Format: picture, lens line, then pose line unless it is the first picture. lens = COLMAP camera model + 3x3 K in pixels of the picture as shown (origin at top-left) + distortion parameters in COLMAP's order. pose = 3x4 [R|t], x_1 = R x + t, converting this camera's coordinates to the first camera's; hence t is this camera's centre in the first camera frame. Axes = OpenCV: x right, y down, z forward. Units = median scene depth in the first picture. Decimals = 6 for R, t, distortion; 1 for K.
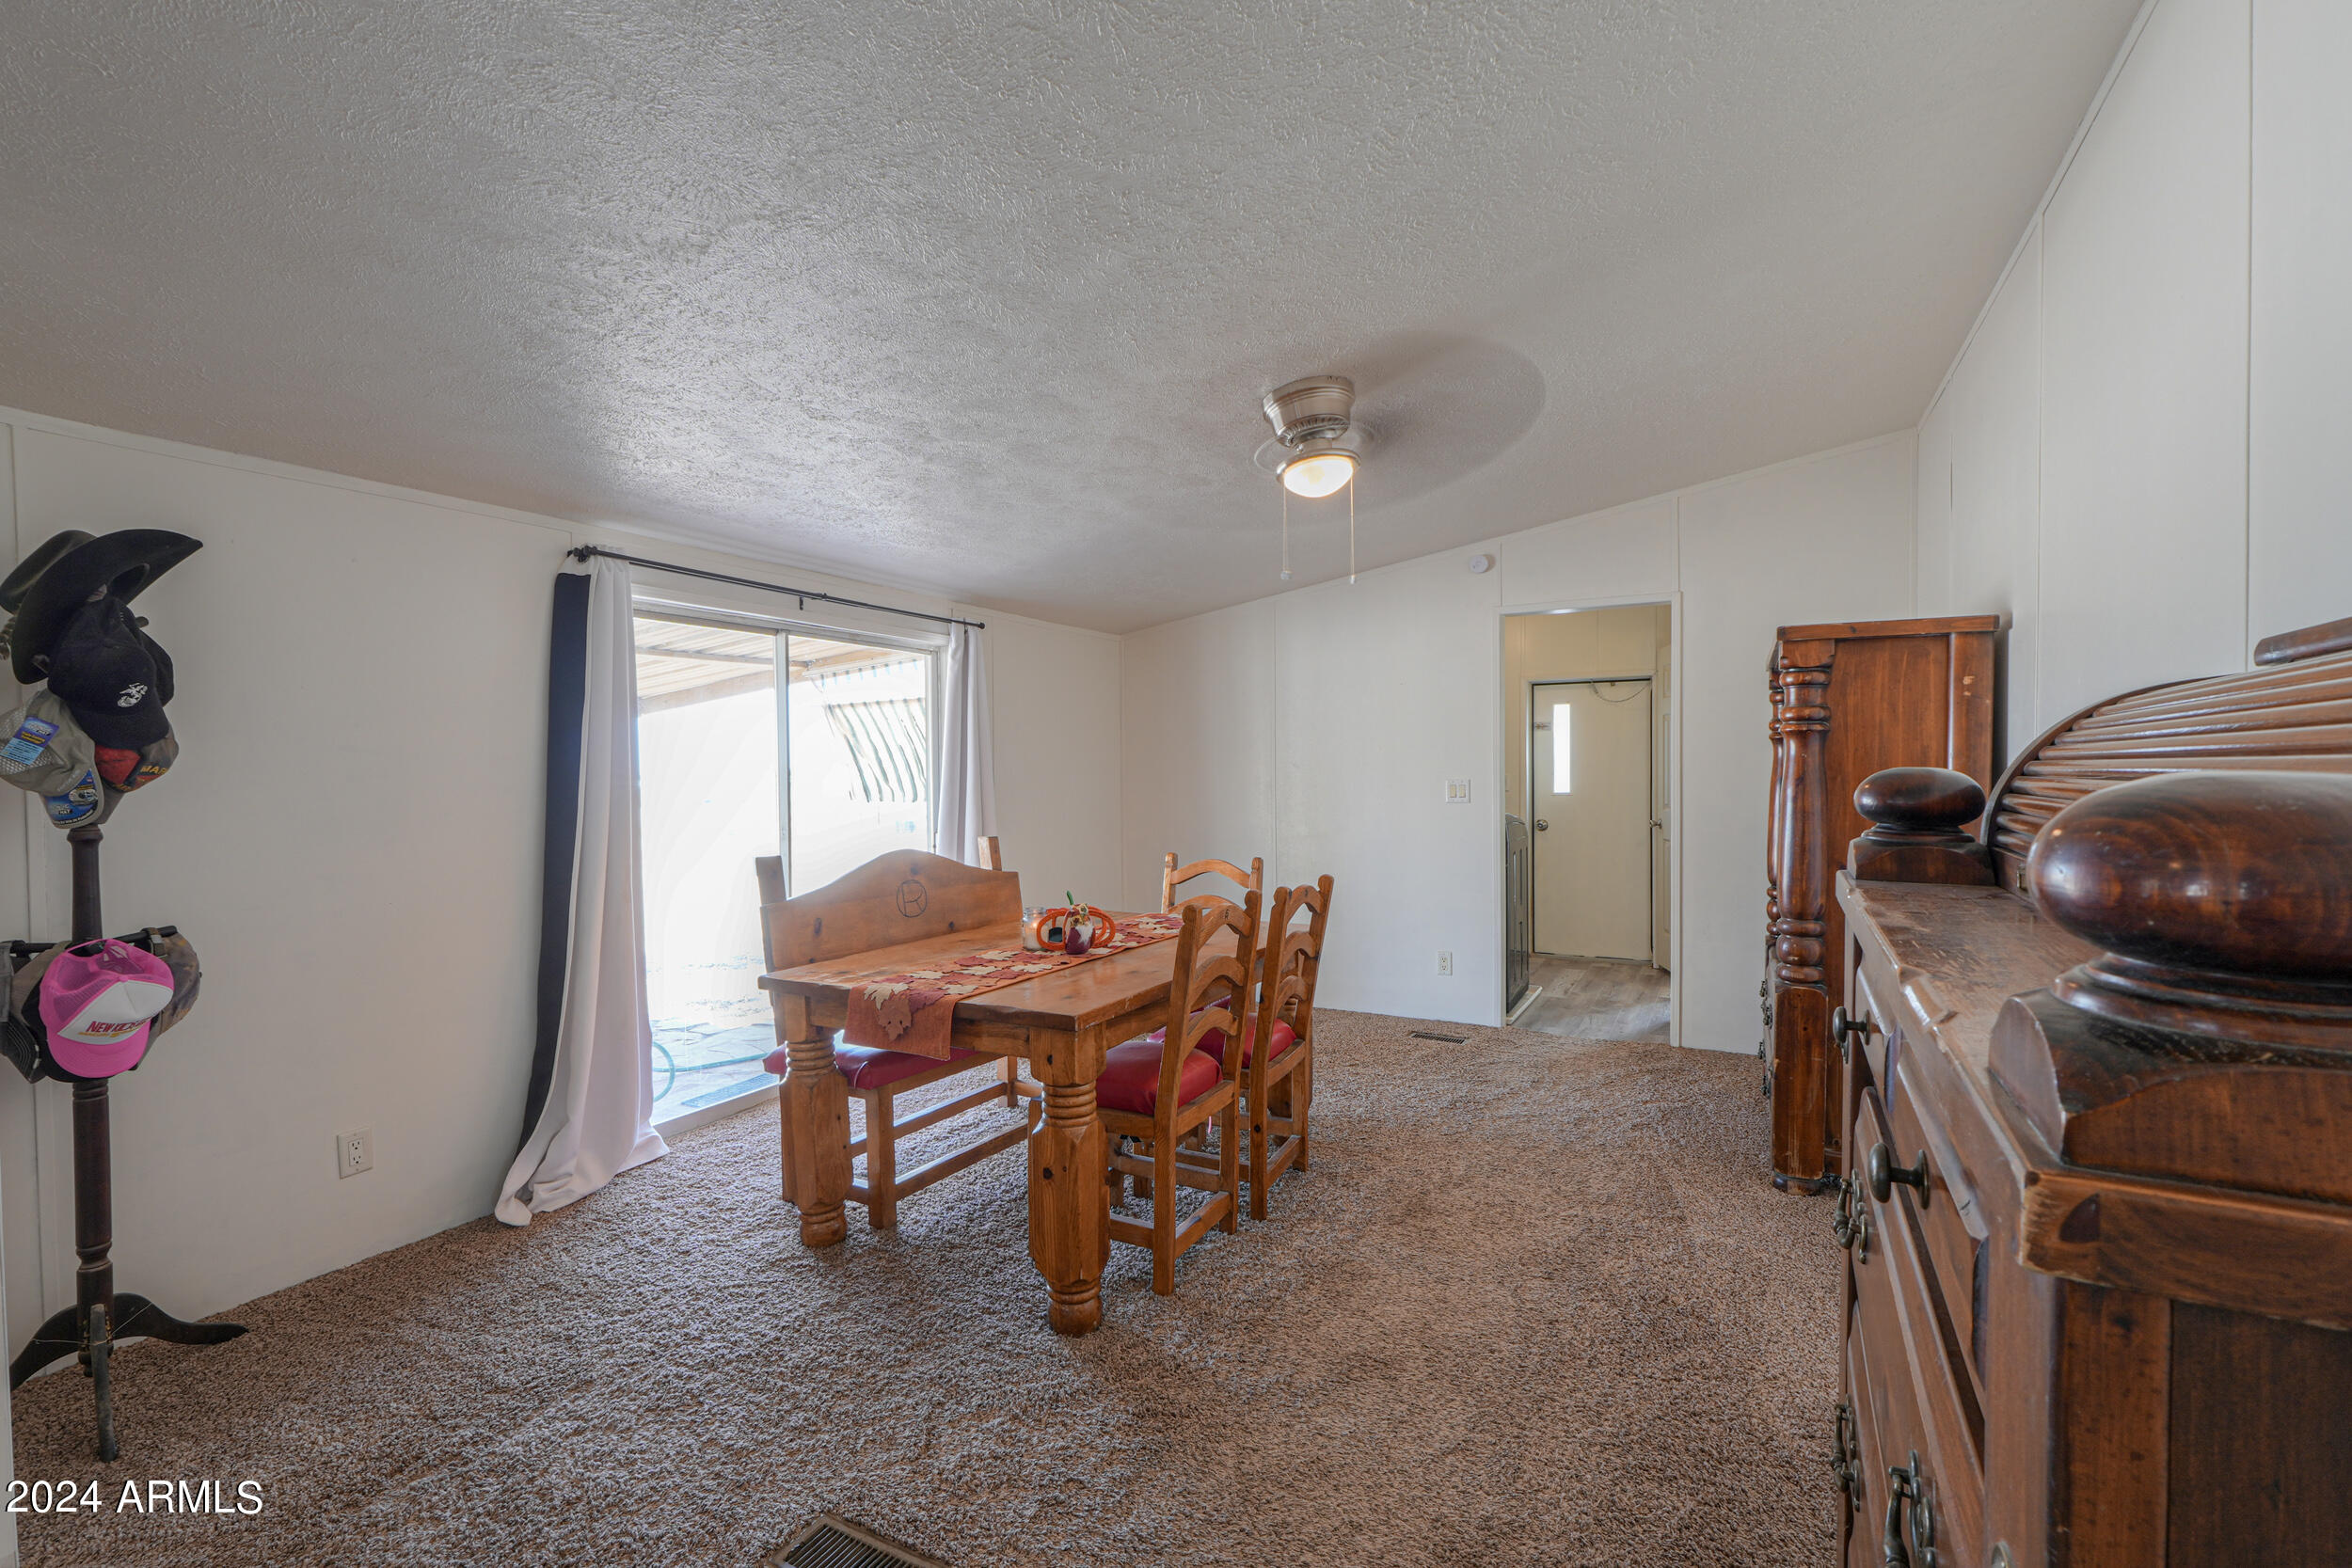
lens RADIAL K [[987.0, 0, 1191.4], [0, 987.0, 793.3], [0, 0, 1]] dist [0.000460, 0.001087]
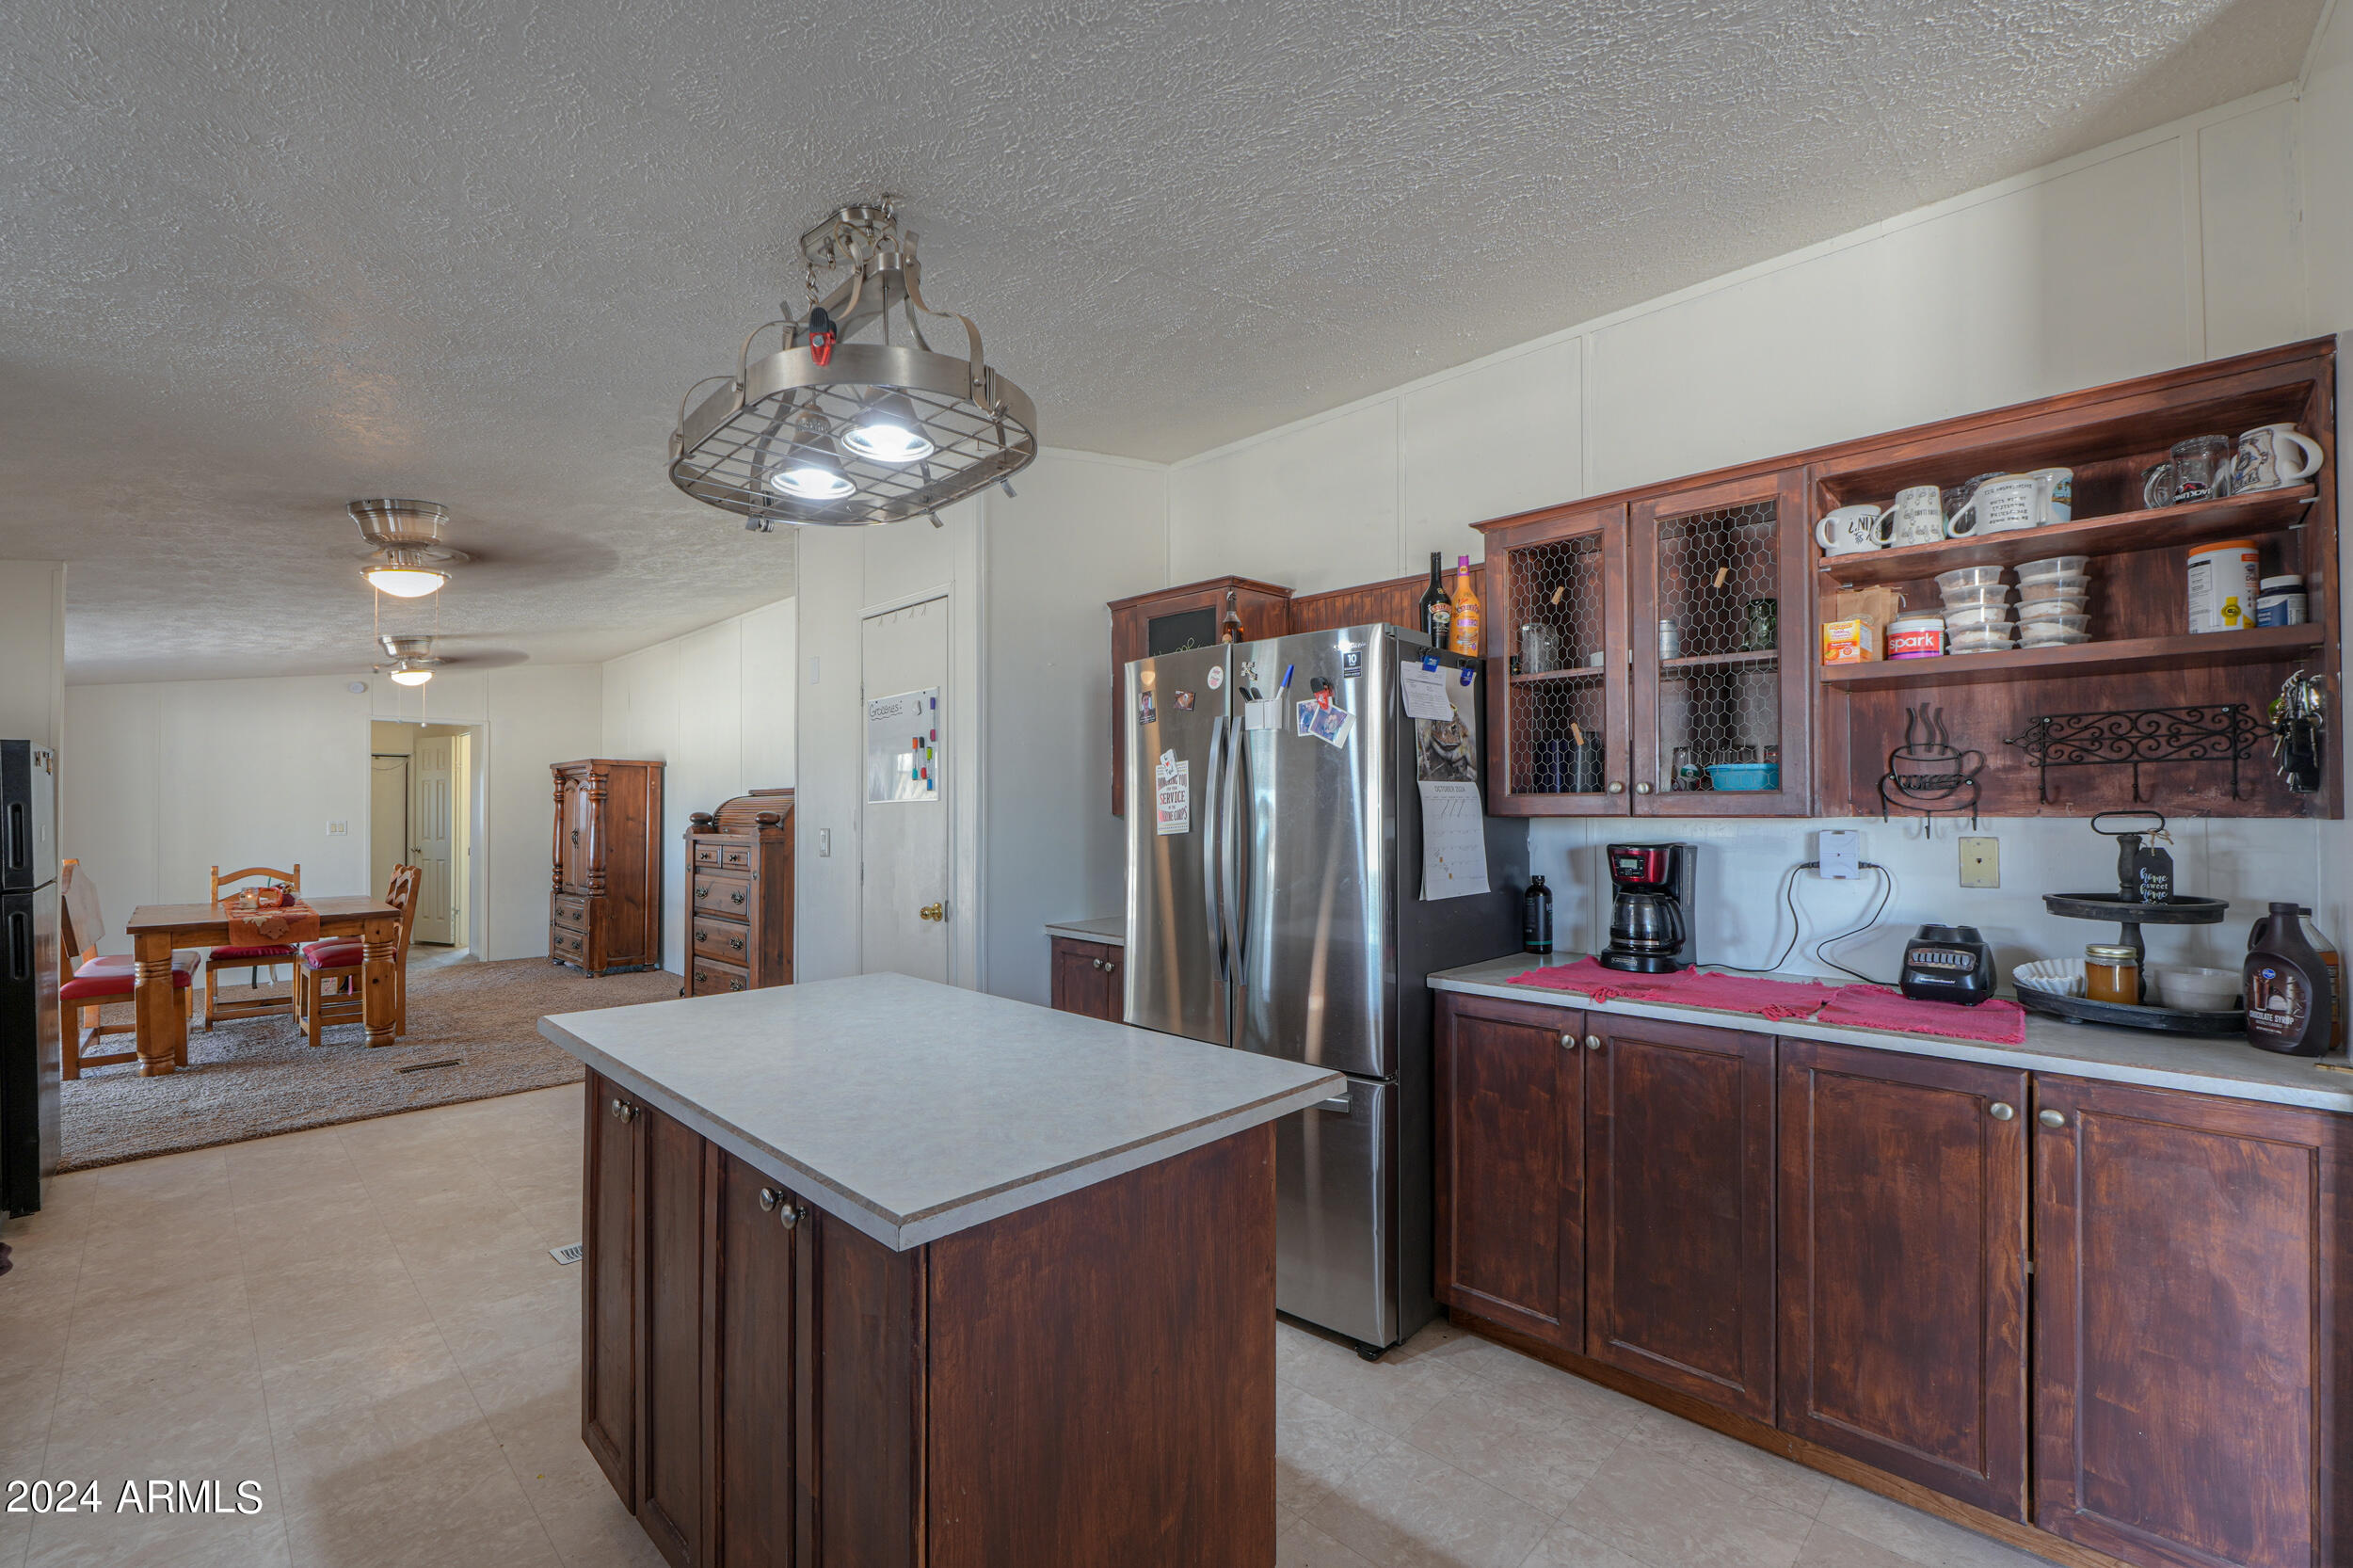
lens RADIAL K [[987.5, 0, 1166.1], [0, 987.5, 804.6], [0, 0, 1]] dist [0.000460, 0.001087]
pose [[0.272075, 0.009724, 0.962227, -1.520859], [0.028453, 0.999430, -0.018145, 0.043761], [-0.961855, 0.032315, 0.271643, -1.188158]]
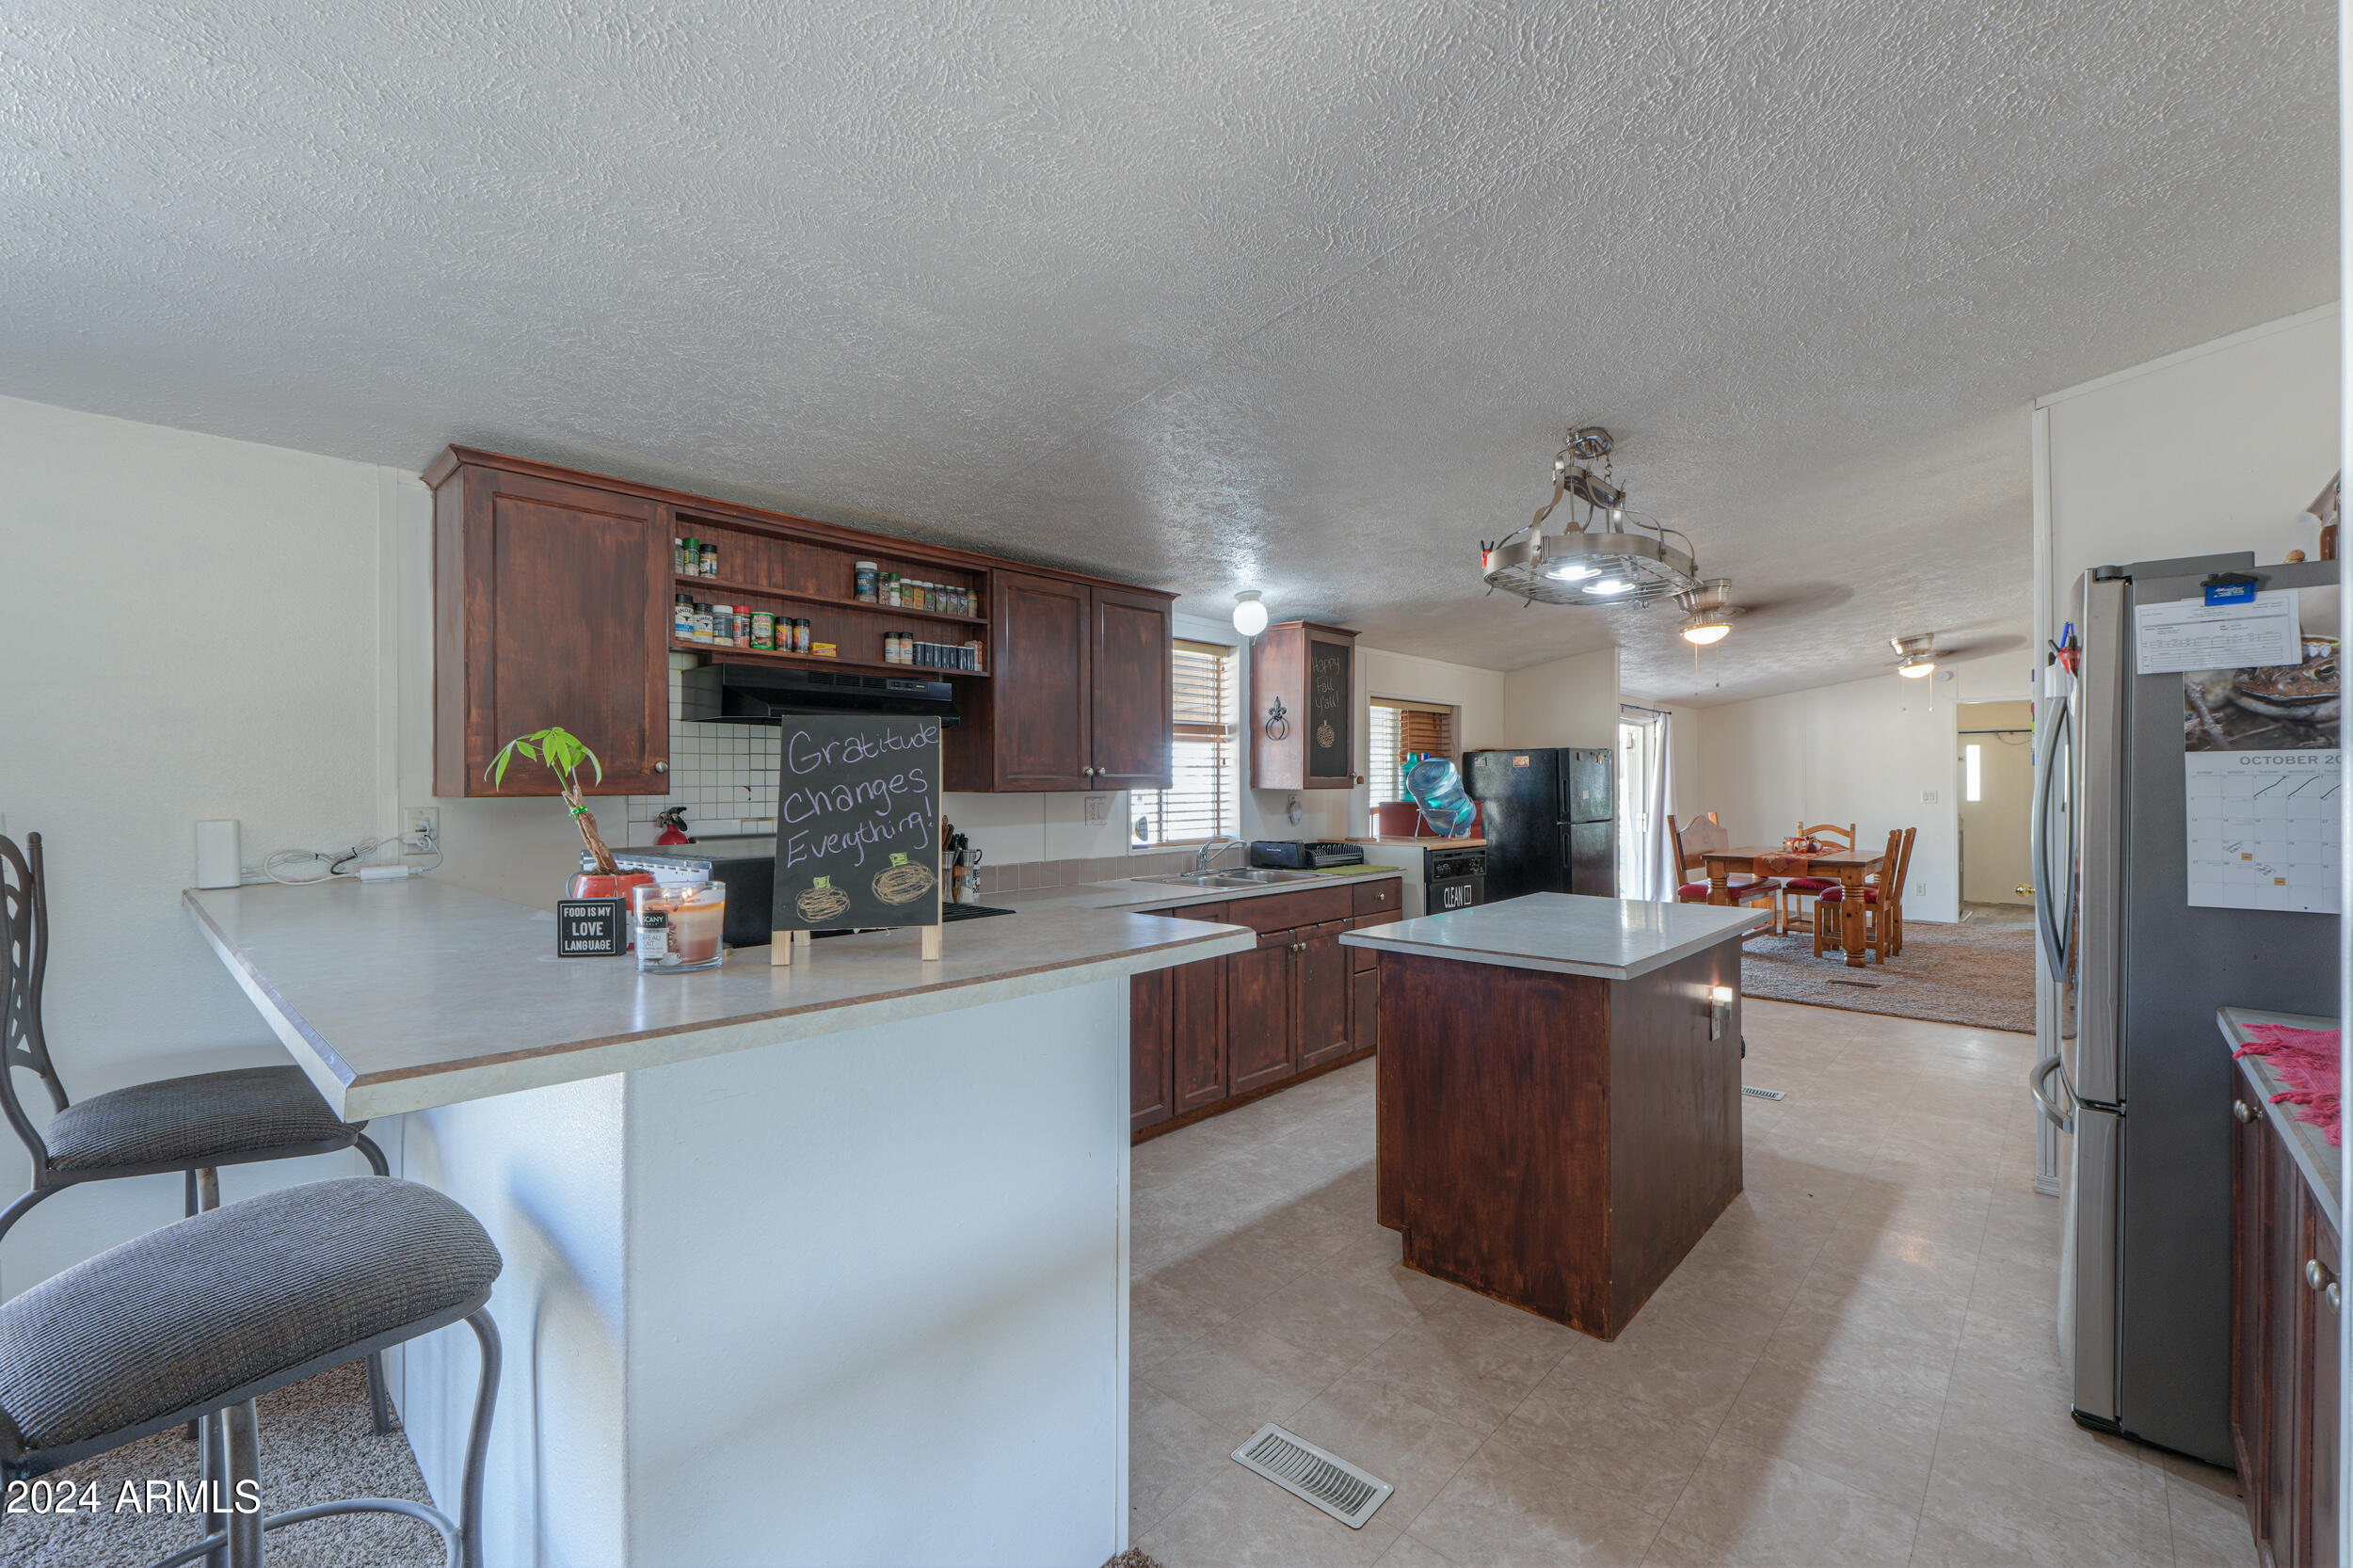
lens RADIAL K [[987.5, 0, 1178.8], [0, 987.5, 786.9], [0, 0, 1]] dist [0.000460, 0.001087]
pose [[0.971565, 0.003355, -0.236748, -1.143457], [-0.009091, 0.999691, -0.023139, 0.059282], [0.236597, 0.024633, 0.971295, -1.974123]]
